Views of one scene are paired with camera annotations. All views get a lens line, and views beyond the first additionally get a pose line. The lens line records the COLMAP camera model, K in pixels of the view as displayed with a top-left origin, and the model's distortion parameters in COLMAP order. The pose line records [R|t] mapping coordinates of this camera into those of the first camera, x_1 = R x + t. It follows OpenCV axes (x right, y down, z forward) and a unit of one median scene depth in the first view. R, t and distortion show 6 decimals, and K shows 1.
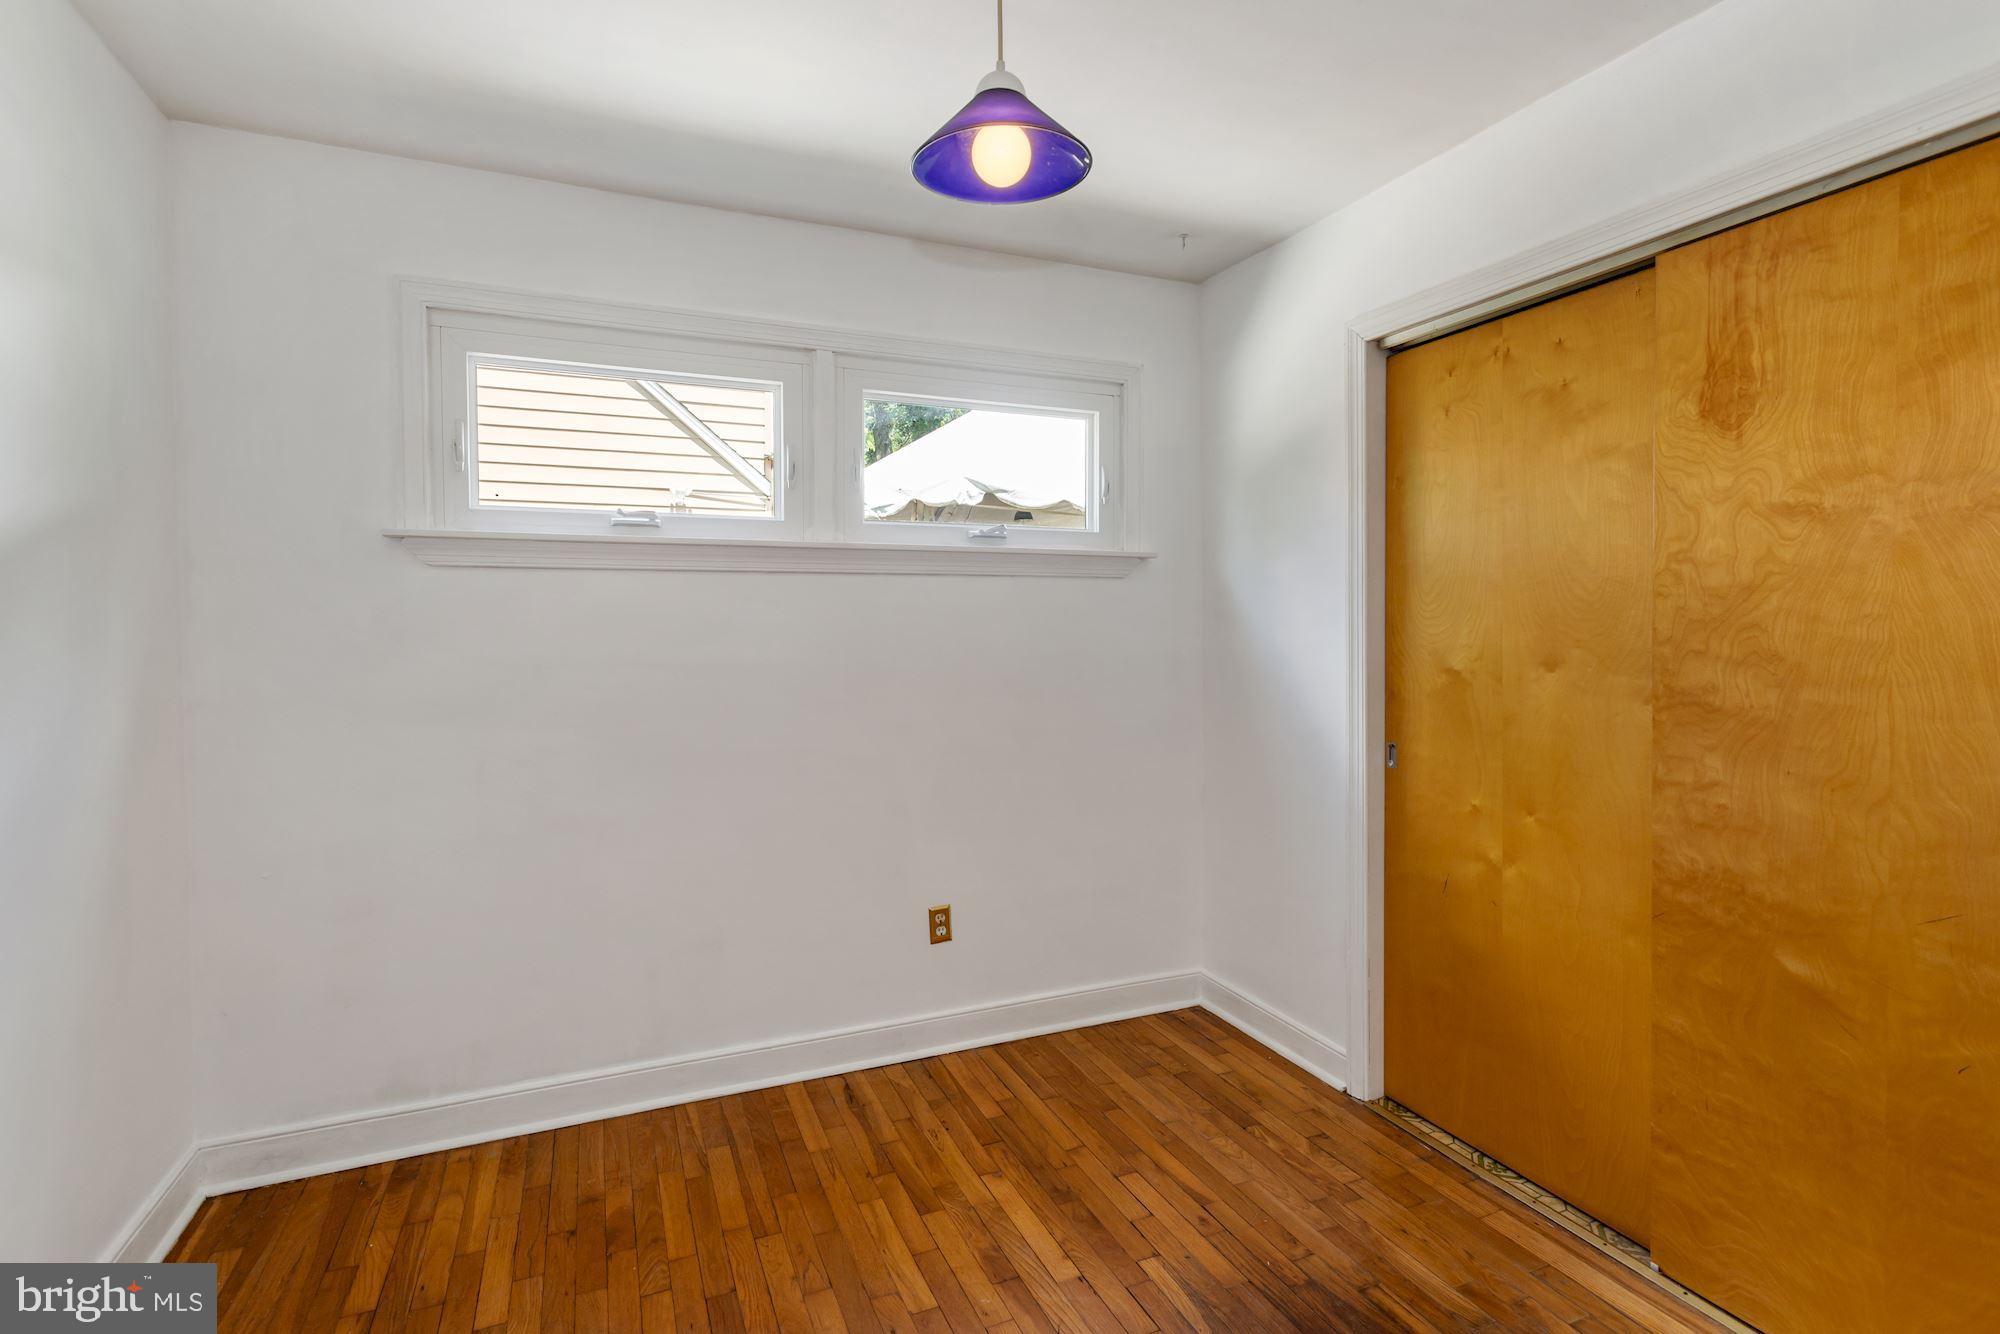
lens RADIAL K [[966.1, 0, 1009.1], [0, 966.1, 636.3], [0, 0, 1]] dist [-0.002025, 0.005518]
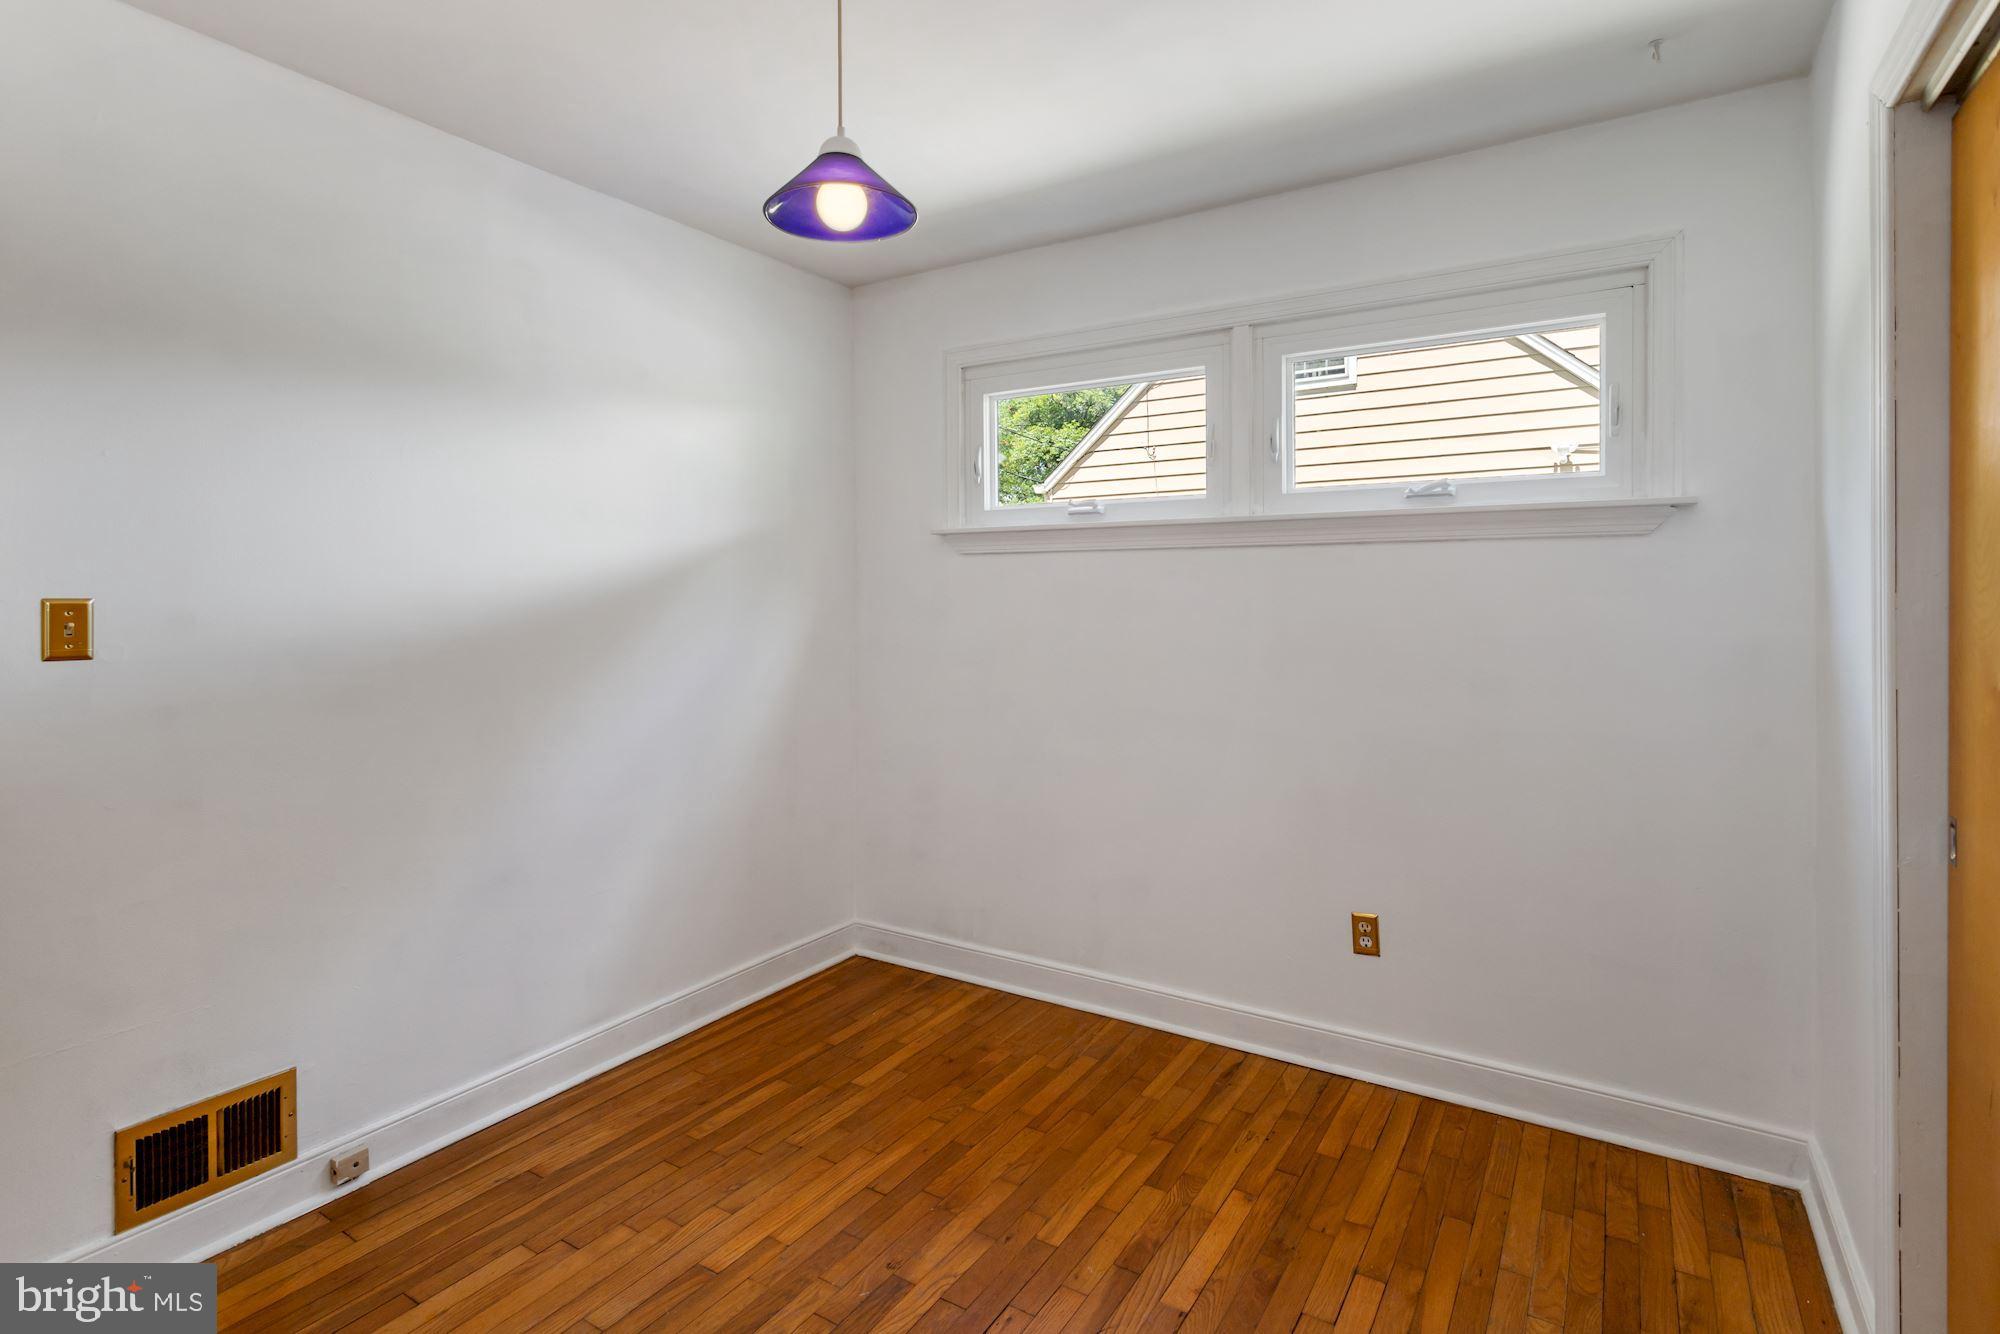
lens RADIAL K [[971.4, 0, 1008.6], [0, 971.4, 593.7], [0, 0, 1]] dist [0.003397, 0.000960]
pose [[0.572603, 0.001229, -0.819832, 0.548489], [-0.011248, 0.999917, -0.006357, -0.007885], [0.819755, 0.012861, 0.572569, 0.244359]]
